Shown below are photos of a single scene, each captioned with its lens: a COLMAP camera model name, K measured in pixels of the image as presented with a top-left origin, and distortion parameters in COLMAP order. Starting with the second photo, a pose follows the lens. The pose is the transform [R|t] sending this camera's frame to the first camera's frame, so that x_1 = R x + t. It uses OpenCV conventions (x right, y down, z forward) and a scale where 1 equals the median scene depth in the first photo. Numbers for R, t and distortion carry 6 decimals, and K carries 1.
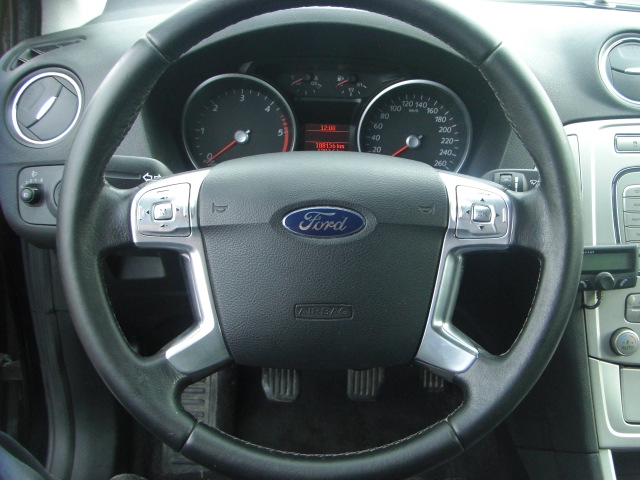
lens RADIAL K [[765.7, 0, 320.0], [0, 765.7, 240.0], [0, 0, 1]] dist [-0.070512, 0.031730]
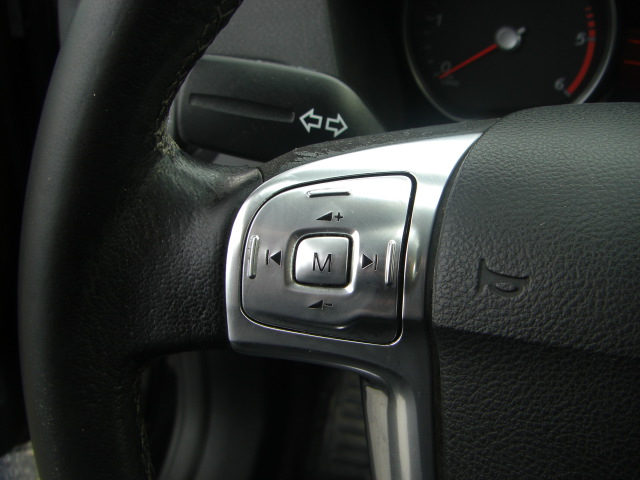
lens RADIAL K [[716.1, 0, 359.0], [0, 716.1, 240.1], [0, 0, 1]] dist [-0.151422, 0.072323]
pose [[0.969828, 0.149906, -0.192254, -0.124973], [-0.118729, 0.979193, 0.164574, -0.090505], [0.212924, -0.136783, 0.967447, 0.665527]]
